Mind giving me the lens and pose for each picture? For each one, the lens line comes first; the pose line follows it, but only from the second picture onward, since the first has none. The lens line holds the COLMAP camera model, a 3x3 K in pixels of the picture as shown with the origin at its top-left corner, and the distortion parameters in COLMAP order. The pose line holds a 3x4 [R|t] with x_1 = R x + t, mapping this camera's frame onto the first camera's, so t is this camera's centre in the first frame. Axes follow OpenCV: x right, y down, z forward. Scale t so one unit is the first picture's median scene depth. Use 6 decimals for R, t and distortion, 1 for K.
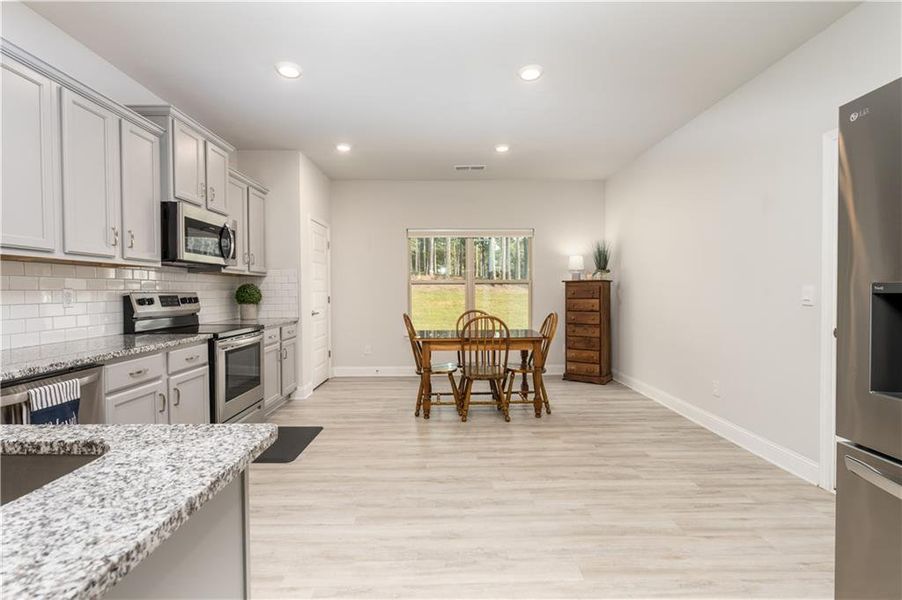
lens RADIAL K [[405.0, 0, 451.0], [0, 405.0, 300.0], [0, 0, 1]] dist [0.000240, -0.000615]
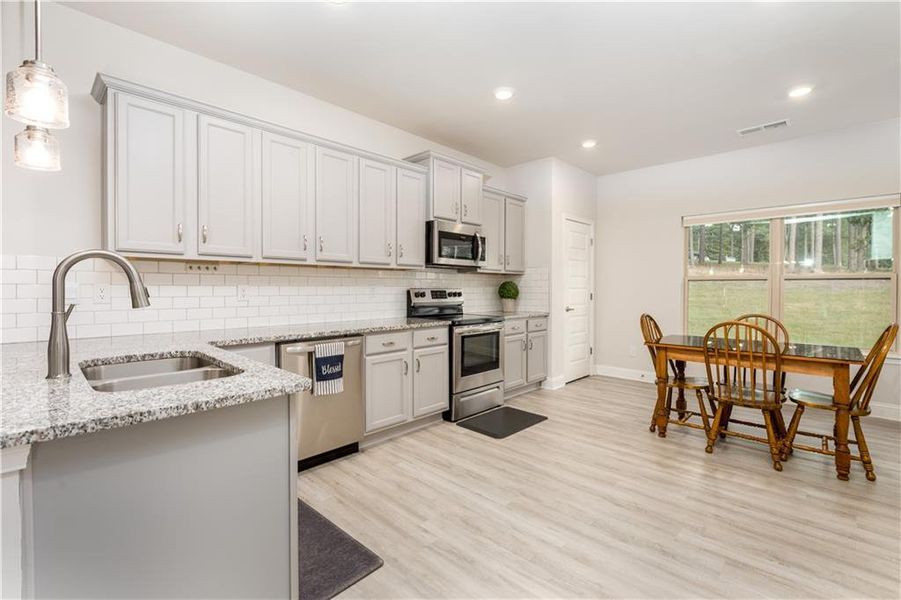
lens RADIAL K [[401.5, 0, 451.8], [0, 401.5, 291.6], [0, 0, 1]] dist [0.000754, -0.000087]
pose [[0.714791, 0.013374, -0.699210, 0.216036], [-0.021367, 0.999768, -0.002720, -0.003843], [0.699011, 0.016884, 0.714911, 0.074545]]
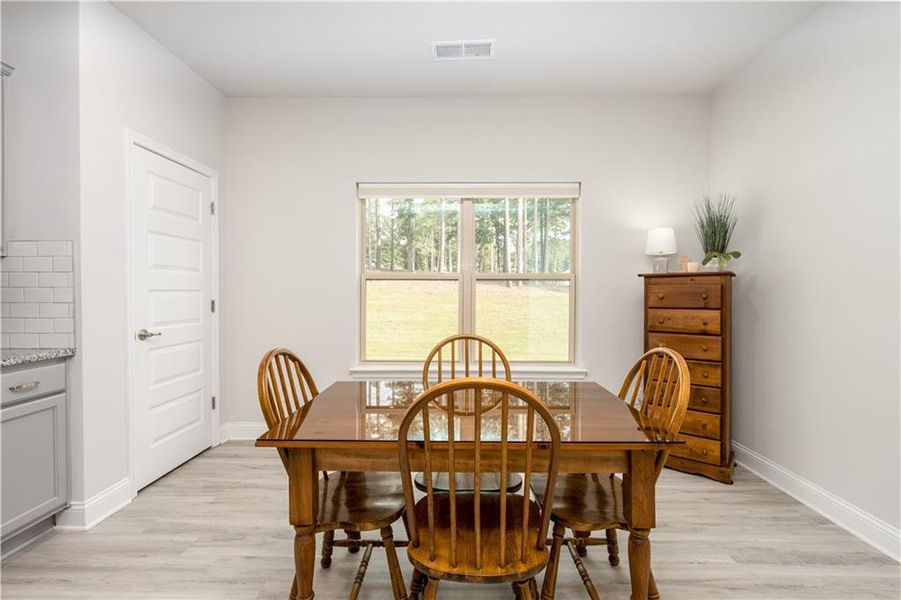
lens RADIAL K [[401.0, 0, 450.9], [0, 401.0, 297.3], [0, 0, 1]] dist [0.029684, 0.000300]
pose [[0.999229, 0.007230, -0.038578, 0.072592], [-0.007587, 0.999930, -0.009127, -0.014885], [0.038509, 0.009413, 0.999214, 0.668416]]
